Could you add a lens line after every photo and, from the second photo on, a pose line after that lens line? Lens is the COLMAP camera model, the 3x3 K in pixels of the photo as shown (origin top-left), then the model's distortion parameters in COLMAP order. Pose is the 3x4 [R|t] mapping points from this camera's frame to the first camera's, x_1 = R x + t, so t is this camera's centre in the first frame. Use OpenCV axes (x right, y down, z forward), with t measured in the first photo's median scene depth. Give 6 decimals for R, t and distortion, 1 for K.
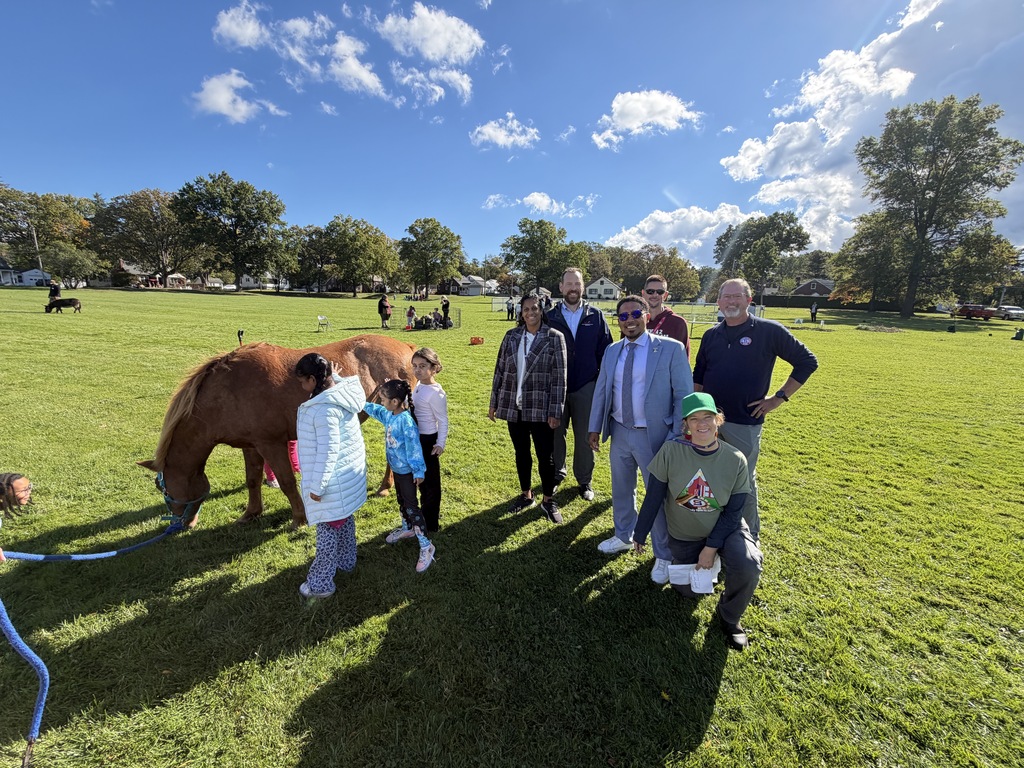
lens RADIAL K [[409.2, 0, 512.9], [0, 409.2, 381.4], [0, 0, 1]] dist [0.000944, 0.000957]
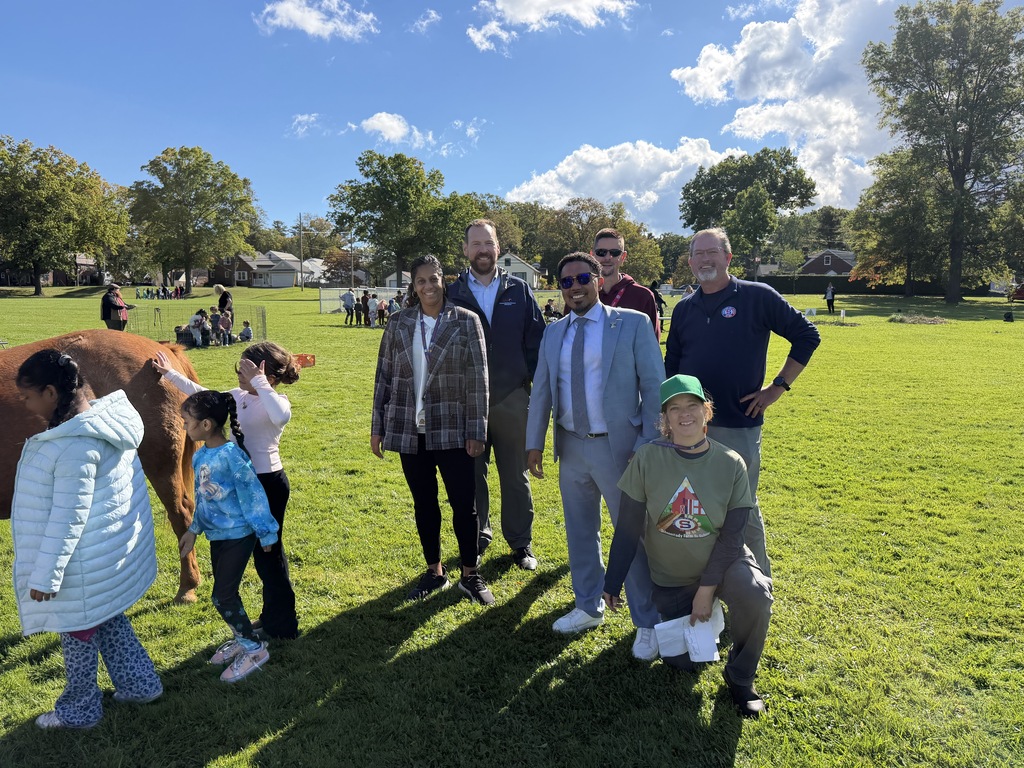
lens RADIAL K [[738.4, 0, 509.1], [0, 738.4, 388.1], [0, 0, 1]] dist [0.033217, -0.030315]
pose [[0.976689, -0.049094, 0.208971, -0.073339], [0.064324, 0.995696, -0.066717, 0.073216], [-0.204796, 0.078604, 0.975643, -0.146950]]
